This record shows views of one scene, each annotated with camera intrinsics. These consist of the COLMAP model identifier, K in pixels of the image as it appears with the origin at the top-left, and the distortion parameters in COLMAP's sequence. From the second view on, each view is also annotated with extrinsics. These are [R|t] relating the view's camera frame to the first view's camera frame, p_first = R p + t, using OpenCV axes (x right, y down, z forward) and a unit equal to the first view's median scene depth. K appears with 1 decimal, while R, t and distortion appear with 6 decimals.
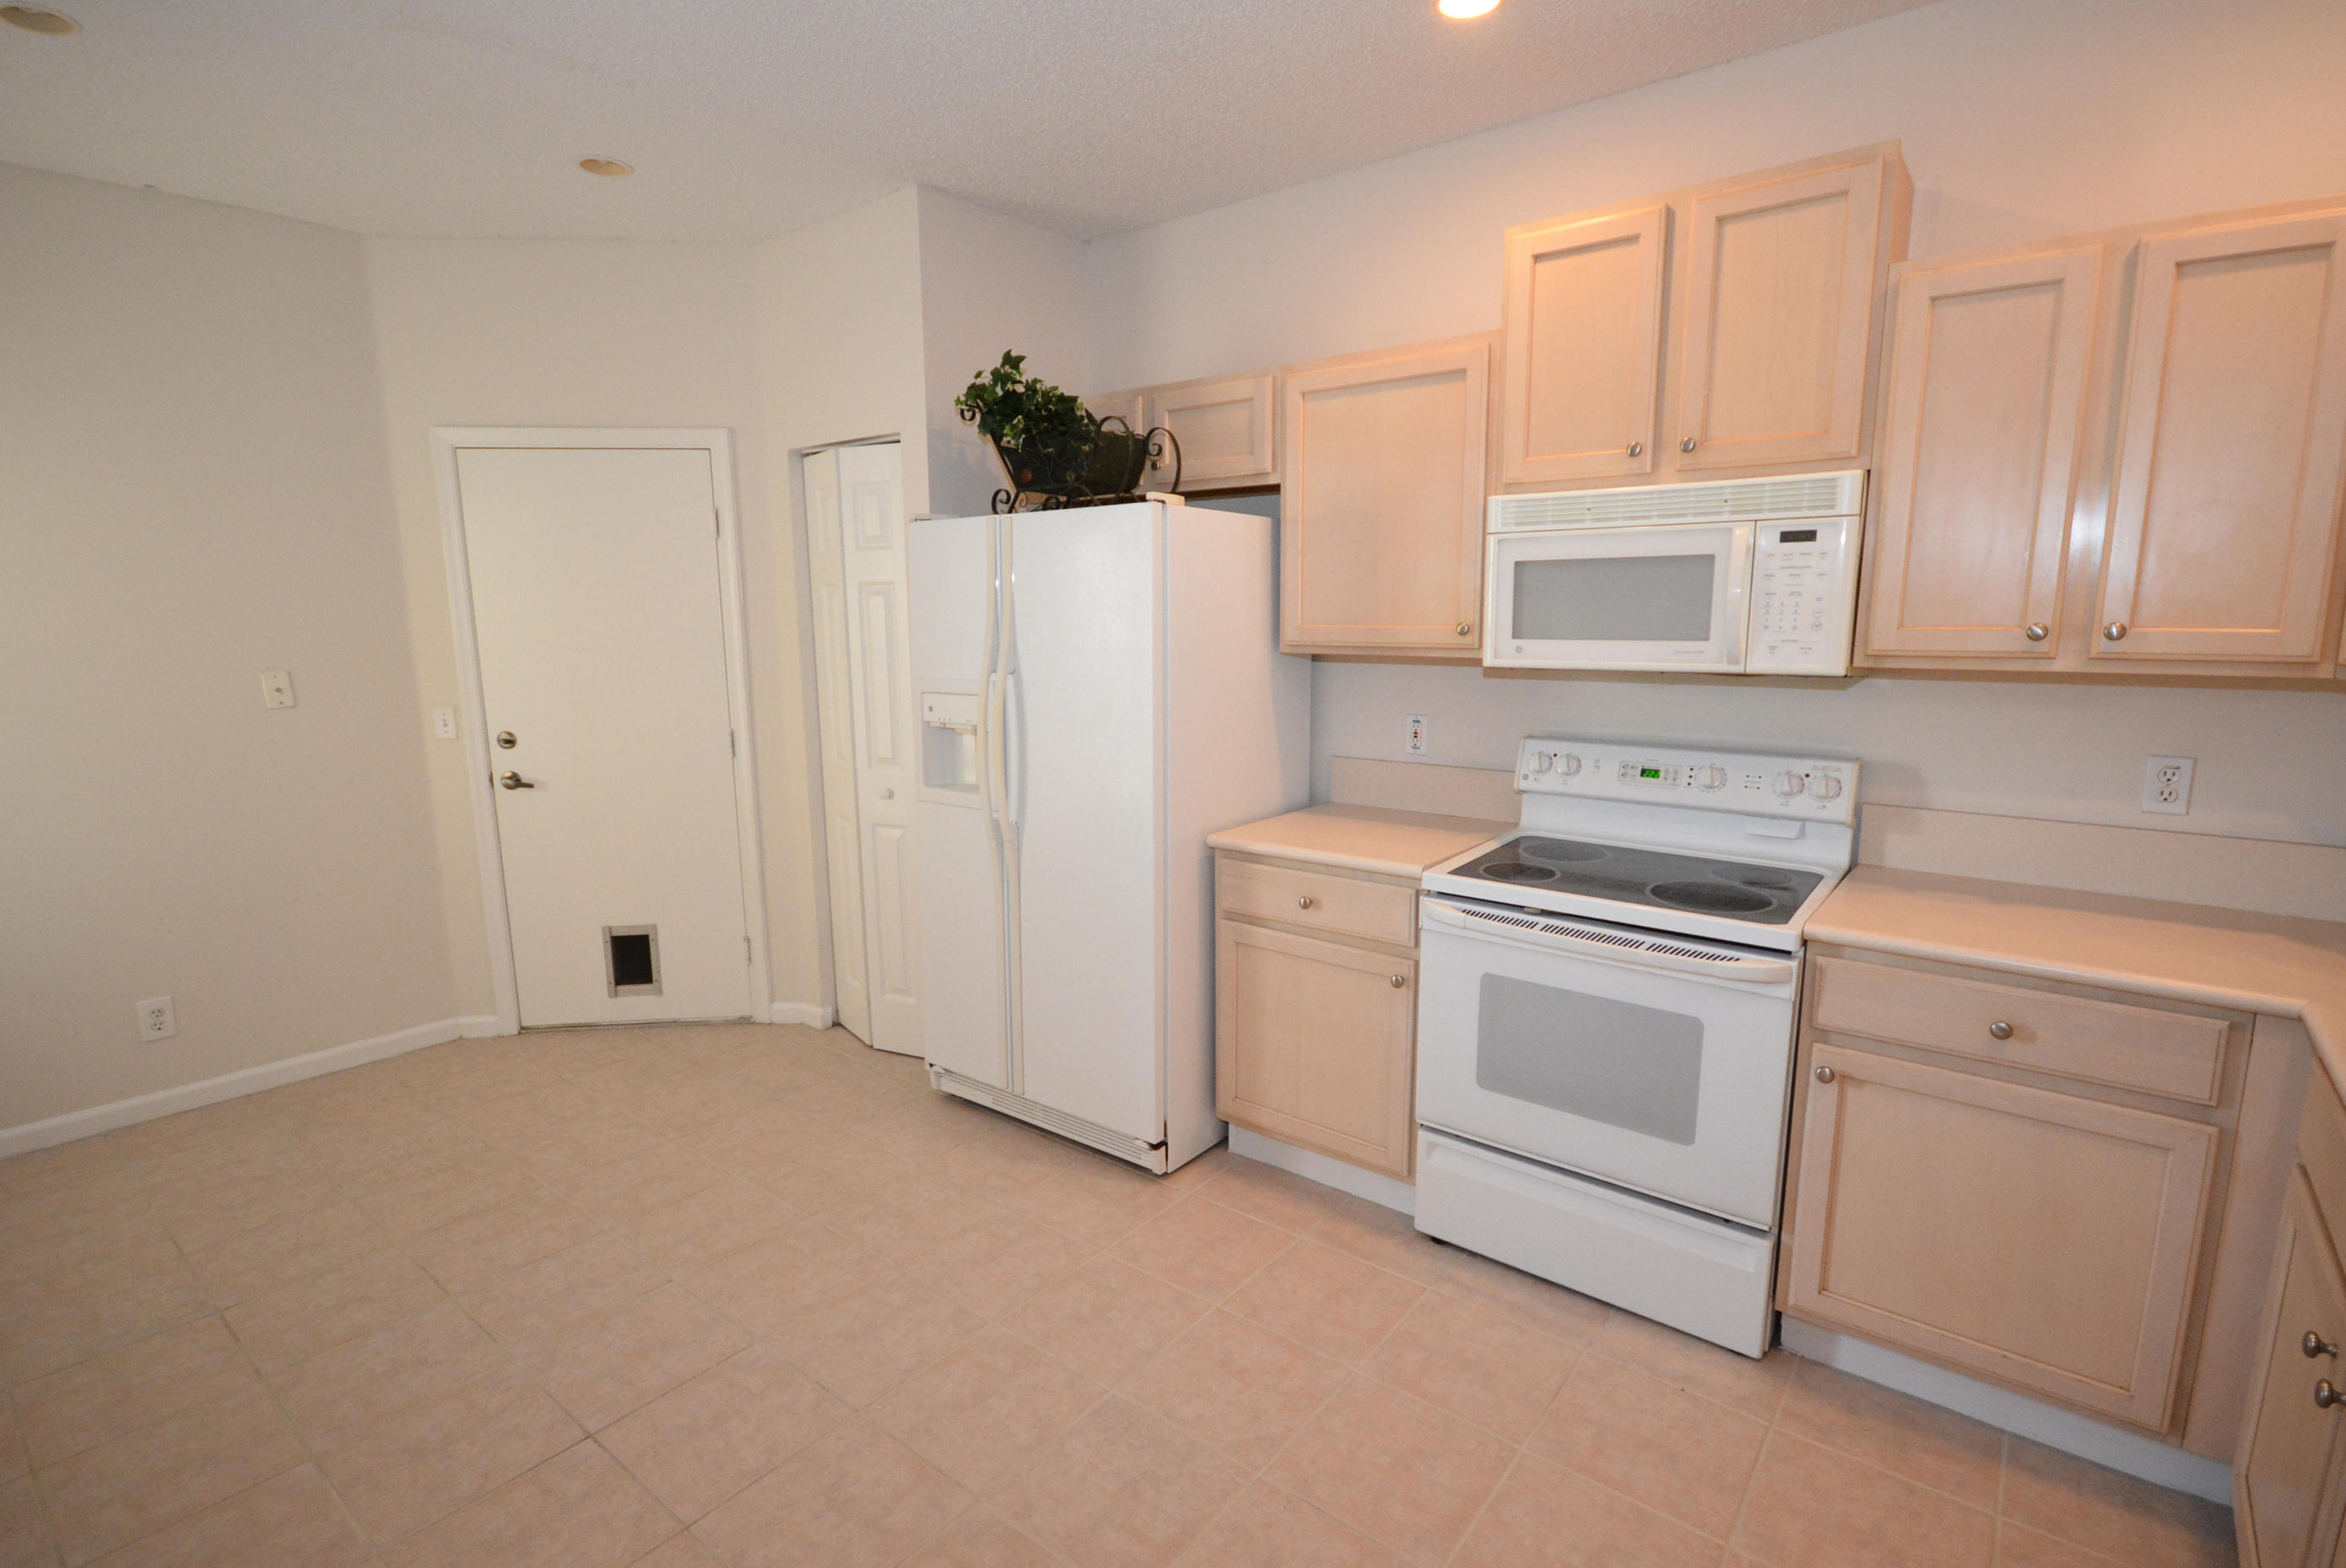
lens RADIAL K [[1034.6, 0, 1223.1], [0, 1034.6, 787.1], [0, 0, 1]] dist [-0.015012, -0.000133]
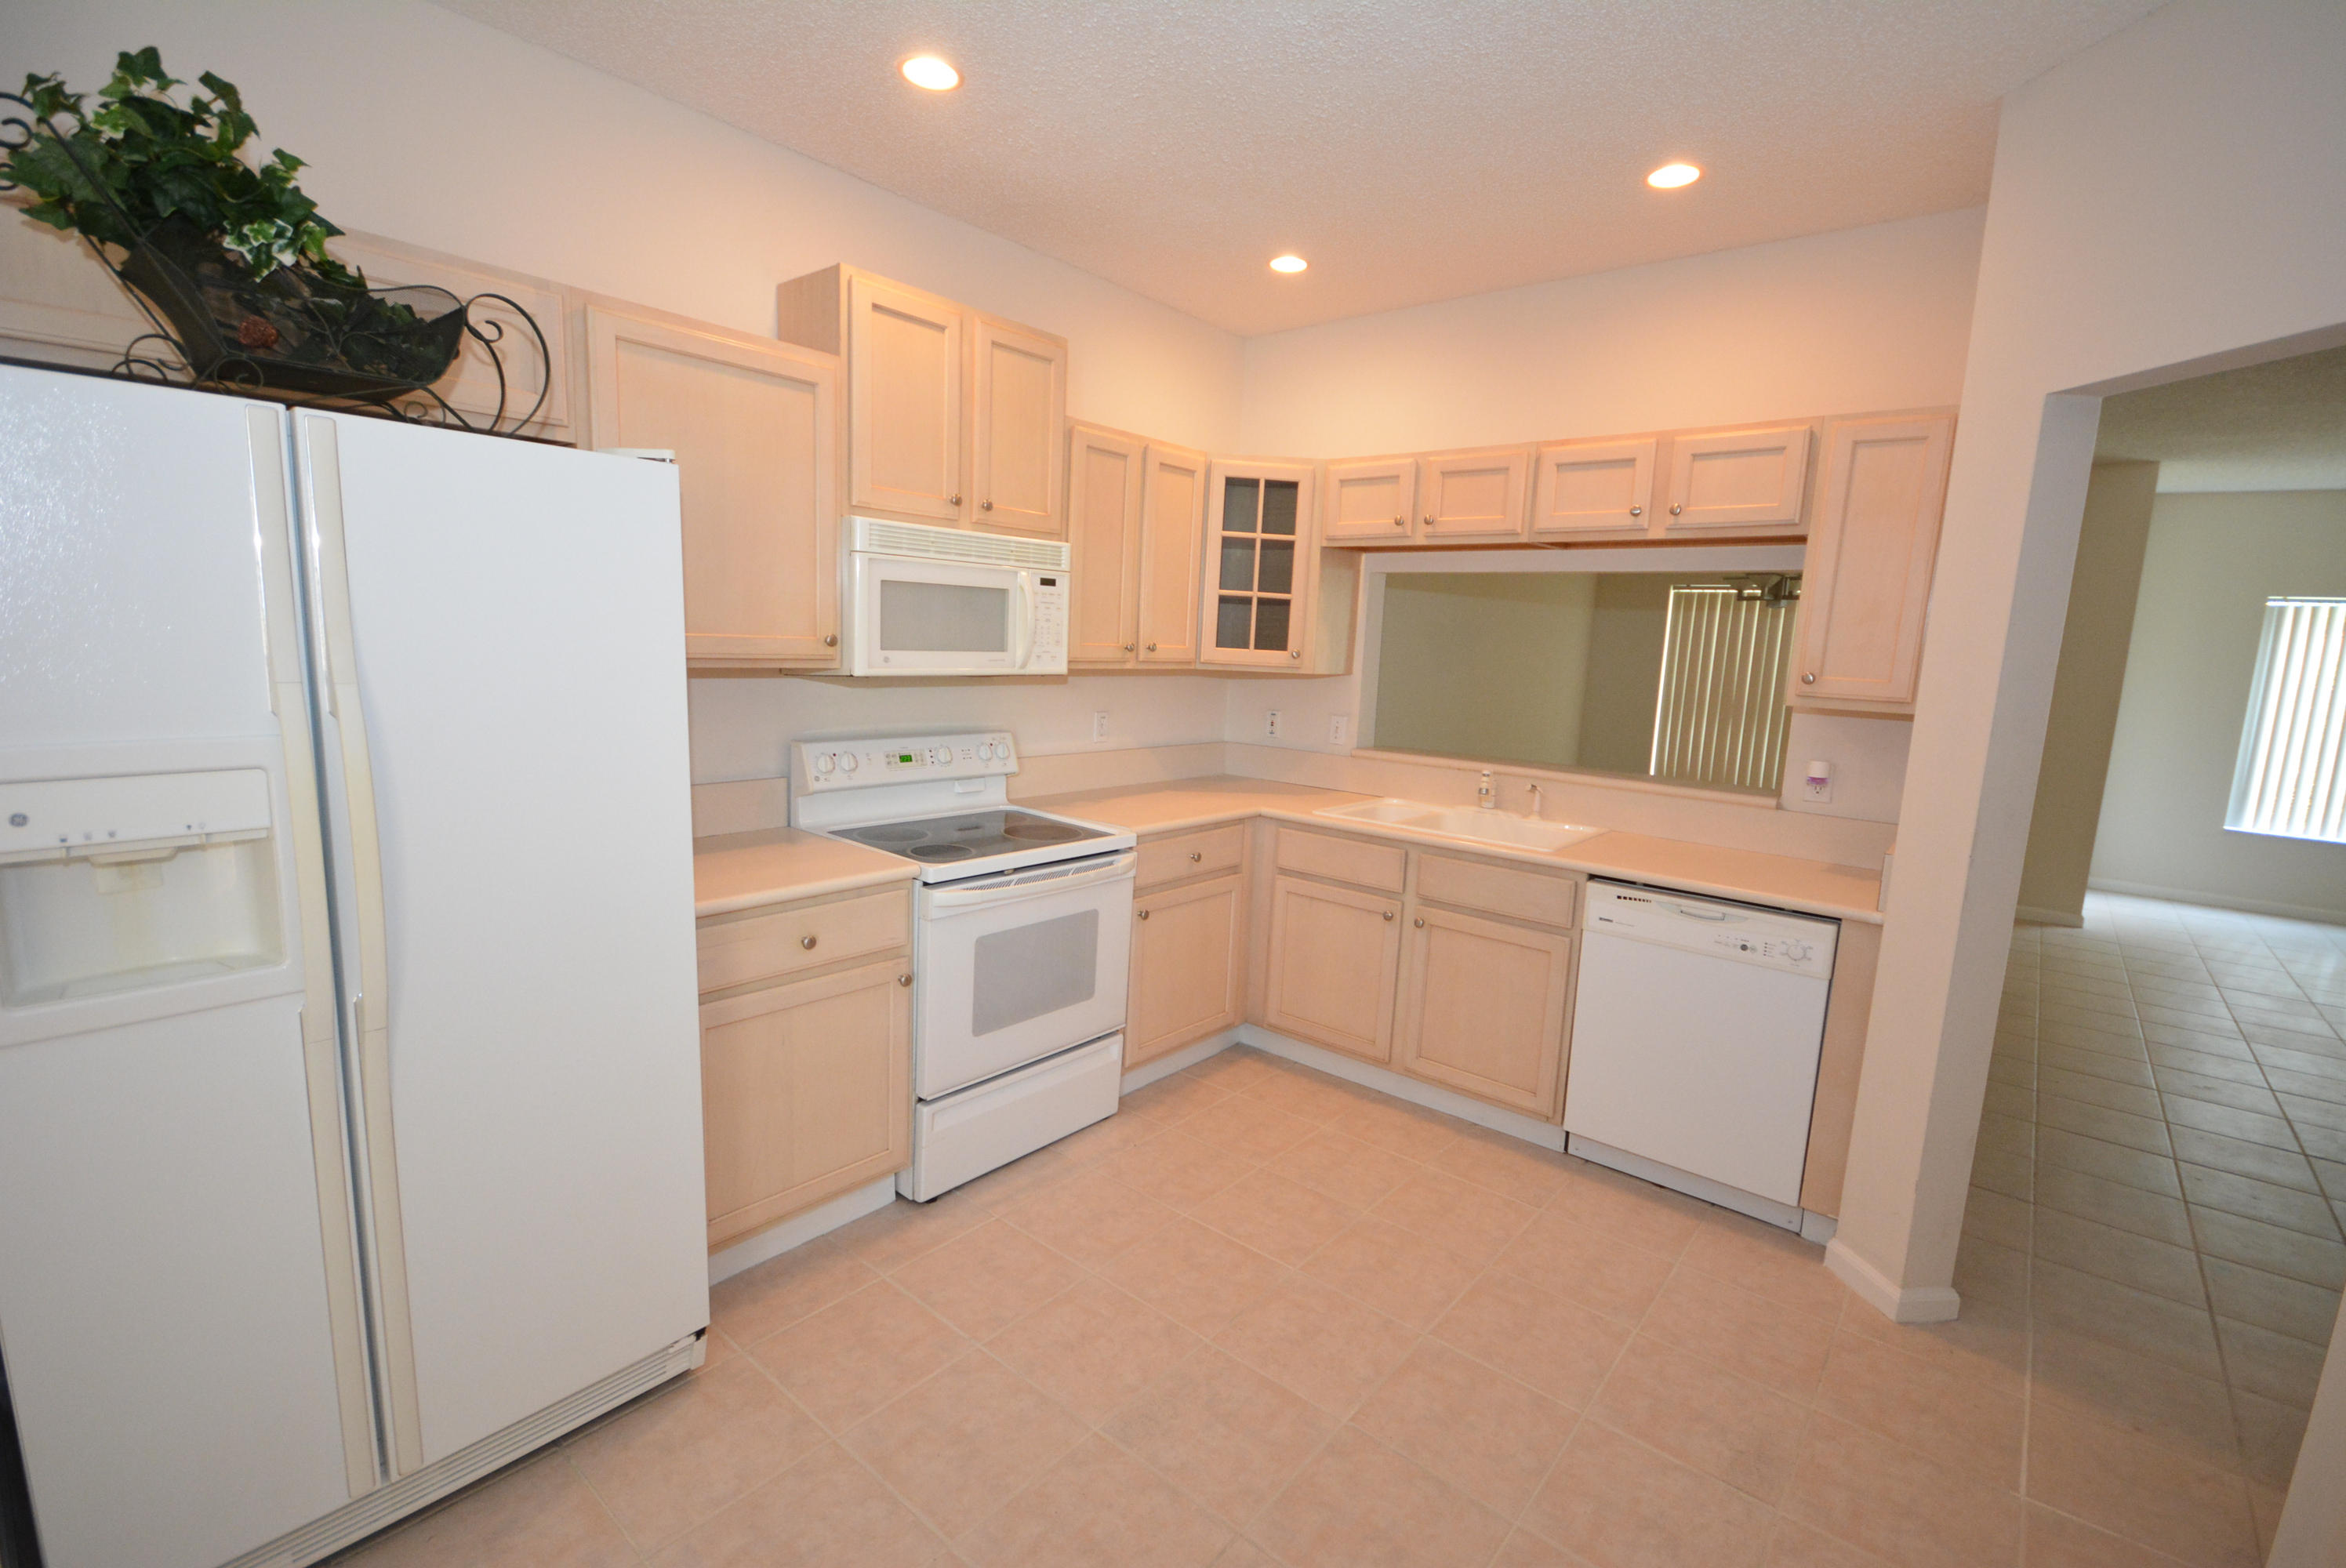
lens RADIAL K [[1008.7, 0, 1167.5], [0, 1008.7, 786.0], [0, 0, 1]] dist [0.003636, -0.007774]
pose [[0.085797, -0.141320, 0.986239, -0.787146], [0.120910, 0.984050, 0.130488, -0.106158], [-0.988949, 0.108051, 0.101515, 0.614481]]
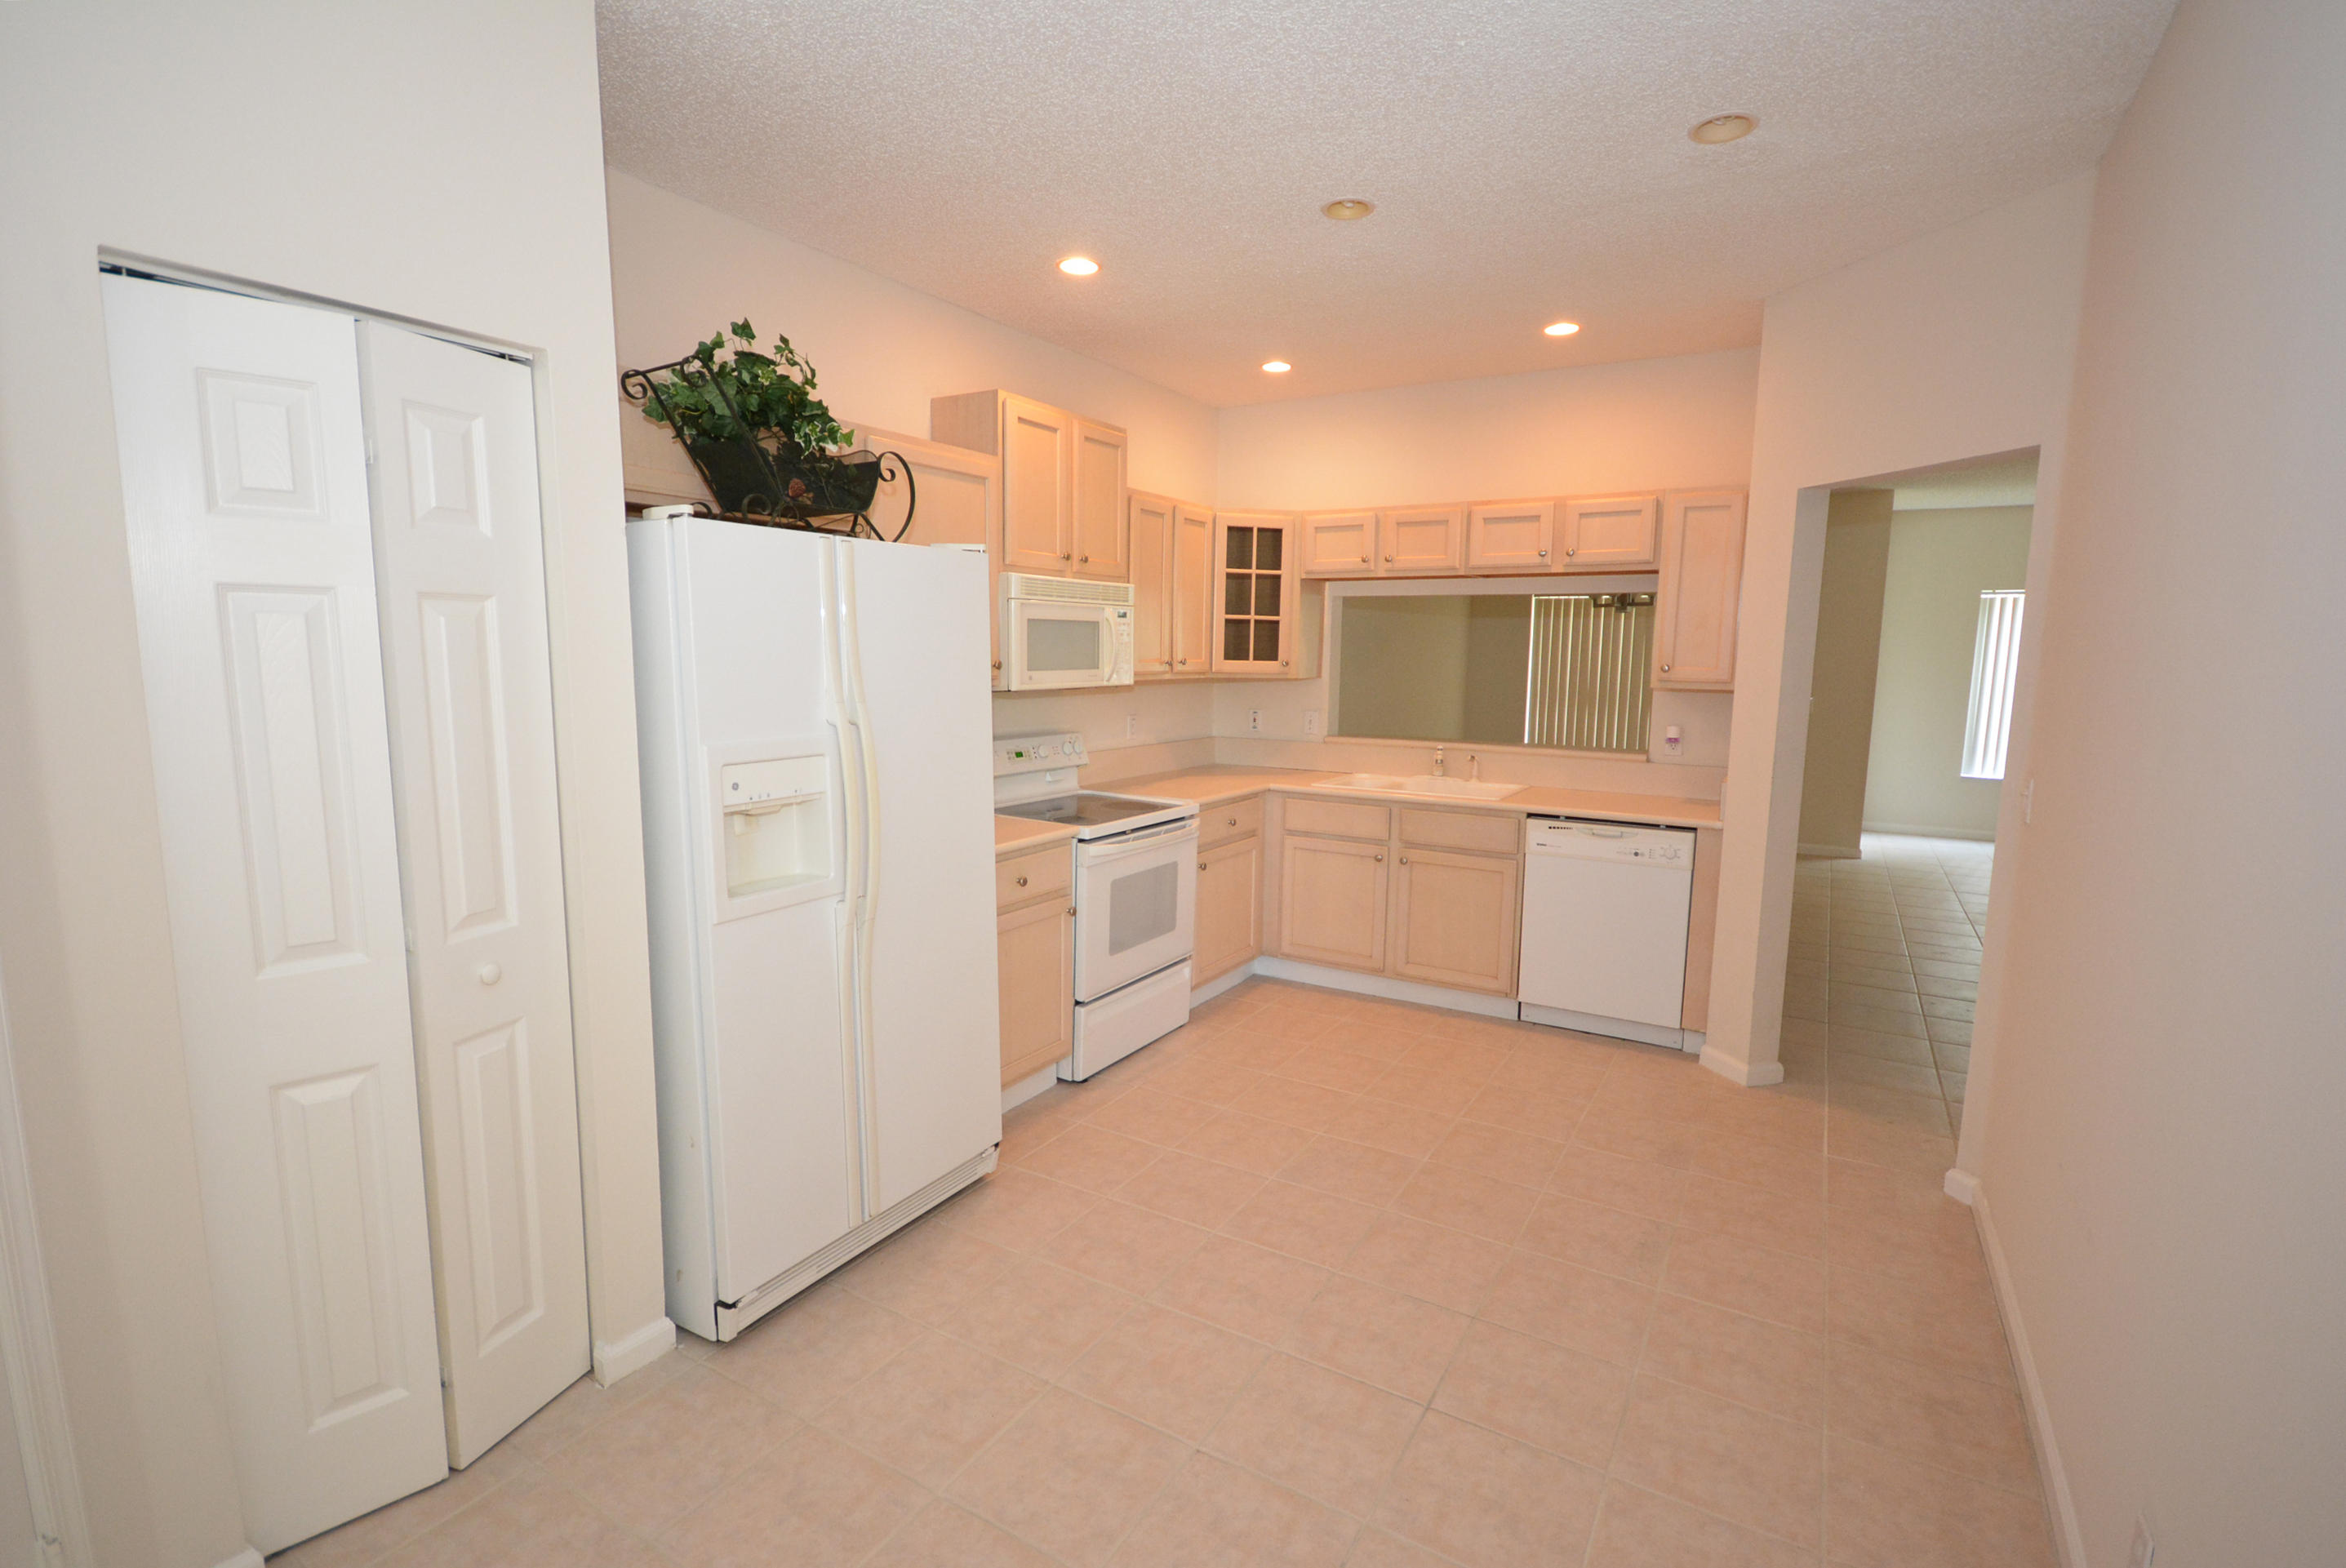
lens RADIAL K [[1033.1, 0, 1173.0], [0, 1033.1, 784.0], [0, 0, 1]] dist [-0.002742, -0.000354]
pose [[-0.063418, -0.128382, 0.989695, -1.231827], [0.152442, 0.978808, 0.136738, -0.158270], [-0.986276, 0.159543, -0.042503, 0.898618]]
